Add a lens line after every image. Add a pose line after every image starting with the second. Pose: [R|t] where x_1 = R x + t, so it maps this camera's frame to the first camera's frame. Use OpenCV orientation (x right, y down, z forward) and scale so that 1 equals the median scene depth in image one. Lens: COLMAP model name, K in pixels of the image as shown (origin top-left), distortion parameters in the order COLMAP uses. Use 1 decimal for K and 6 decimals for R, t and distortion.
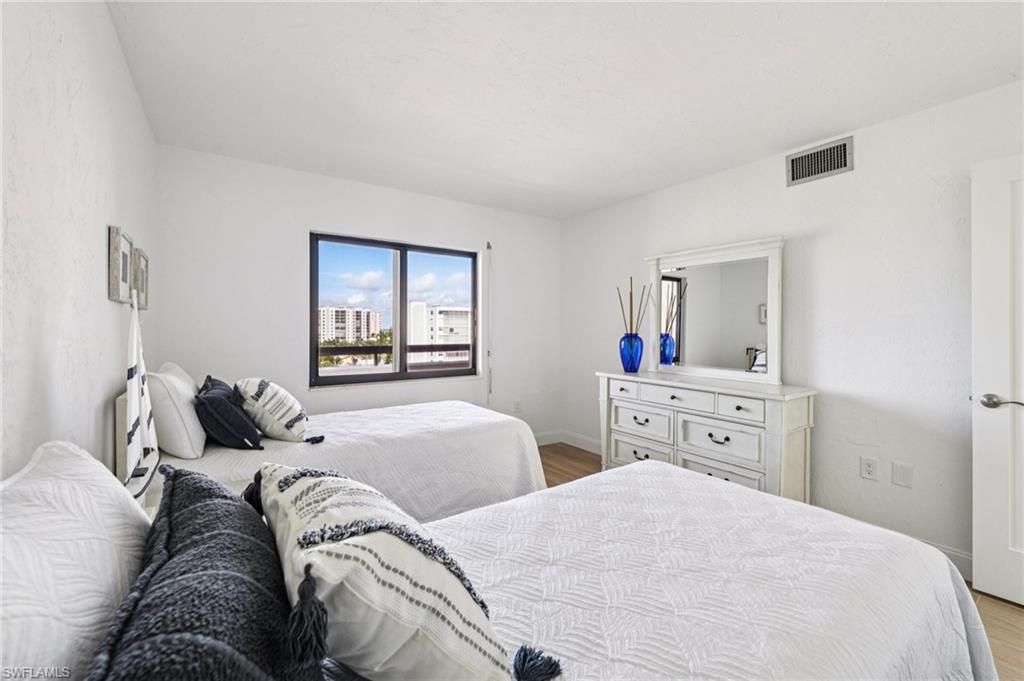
lens RADIAL K [[420.2, 0, 510.7], [0, 420.2, 331.6], [0, 0, 1]] dist [0.000049, -0.000375]
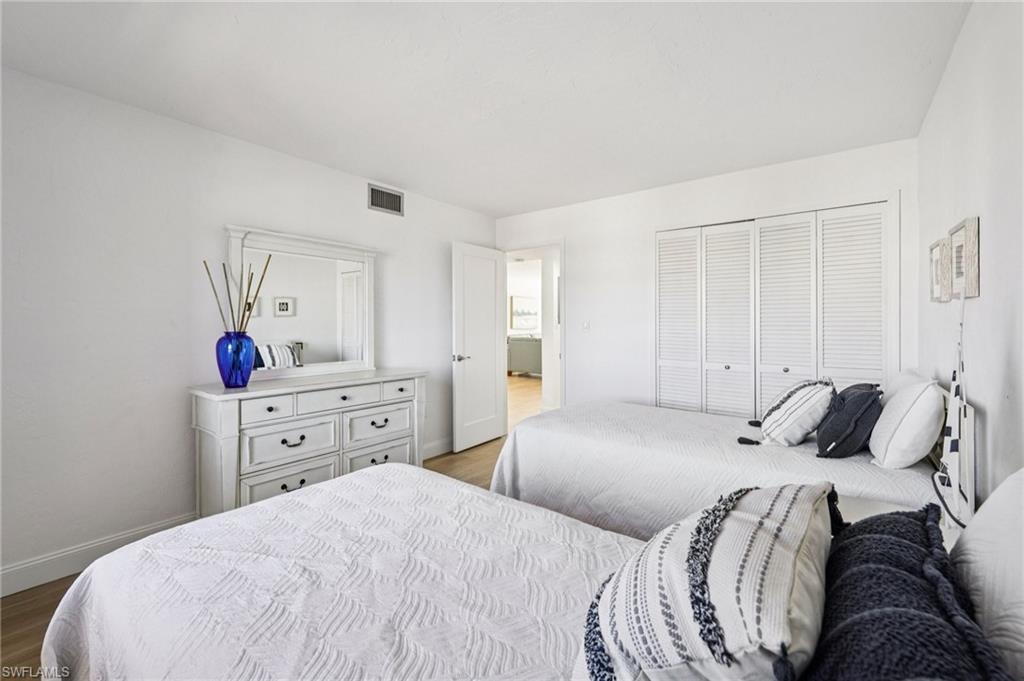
lens RADIAL K [[420.2, 0, 507.0], [0, 420.2, 332.4], [0, 0, 1]] dist [0.000049, -0.000375]
pose [[-0.285014, -0.022964, 0.958248, -0.550937], [0.010627, 0.999576, 0.027115, -0.009483], [-0.958465, 0.017911, -0.284649, 0.829332]]
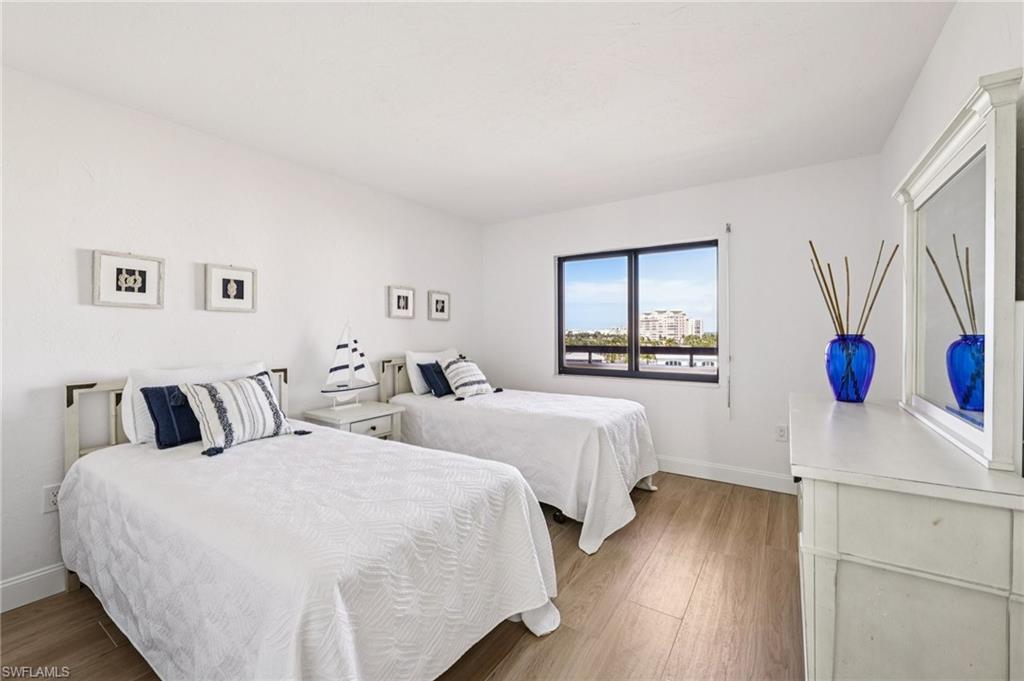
lens RADIAL K [[420.2, 0, 515.0], [0, 420.2, 333.1], [0, 0, 1]] dist [0.000049, -0.000375]
pose [[0.367794, 0.000207, -0.929907, 0.700526], [-0.000991, 0.999999, -0.000170, 0.003418], [0.929907, 0.000983, 0.367794, 0.382555]]
